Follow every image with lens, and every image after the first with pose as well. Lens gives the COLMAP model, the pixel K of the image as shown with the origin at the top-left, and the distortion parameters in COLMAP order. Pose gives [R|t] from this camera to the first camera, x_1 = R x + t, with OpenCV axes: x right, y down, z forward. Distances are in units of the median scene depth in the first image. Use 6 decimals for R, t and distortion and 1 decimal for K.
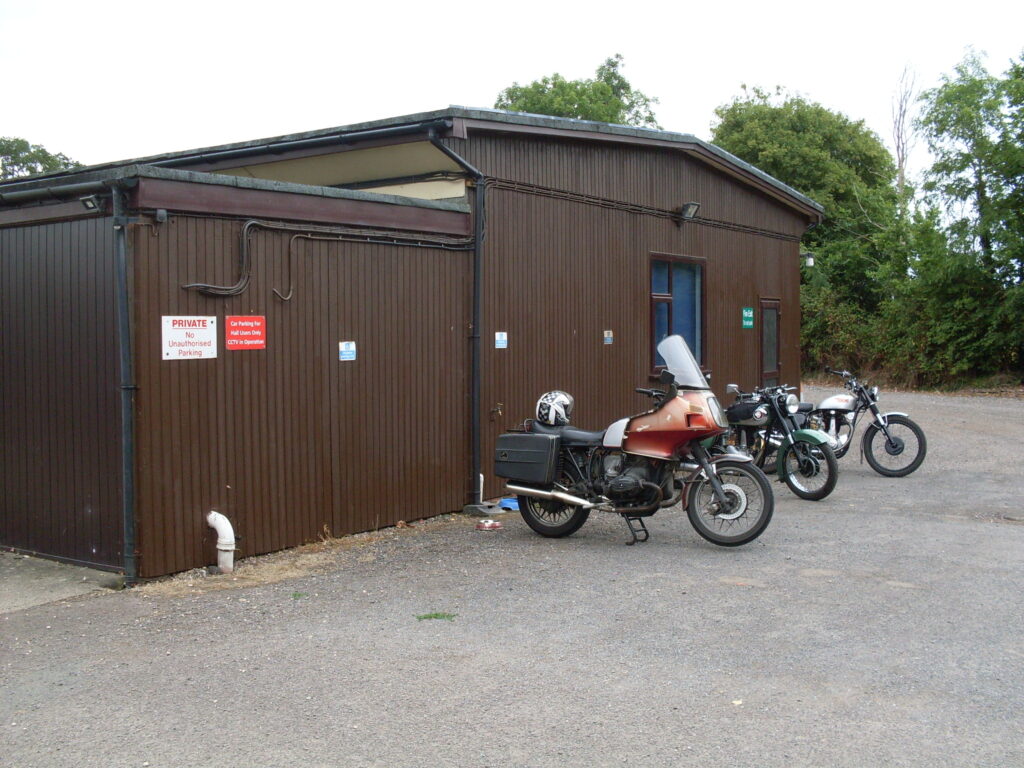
lens RADIAL K [[1131.9, 0, 512.0], [0, 1131.9, 384.0], [0, 0, 1]] dist [-0.228988, 0.331753]
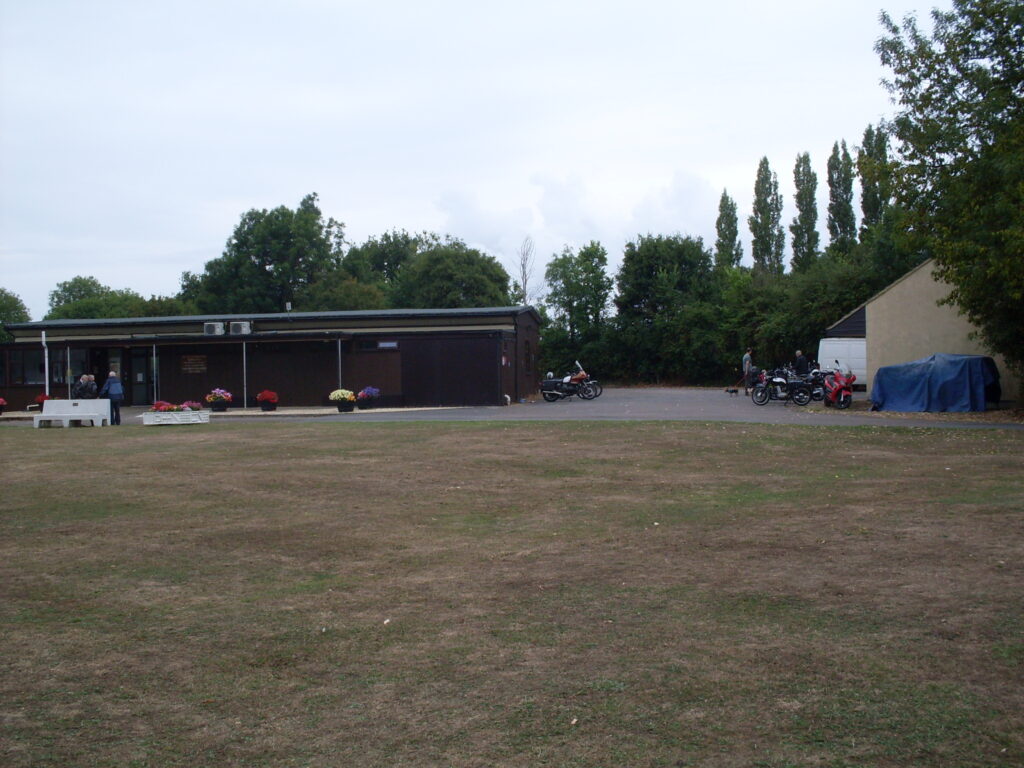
lens RADIAL K [[1131.9, 0, 512.0], [0, 1131.9, 384.0], [0, 0, 1]] dist [-0.228988, 0.331753]
pose [[0.893913, -0.016711, 0.447929, -0.617944], [0.034368, 0.998918, -0.031321, 0.055132], [-0.446921, 0.043393, 0.893520, -0.885235]]
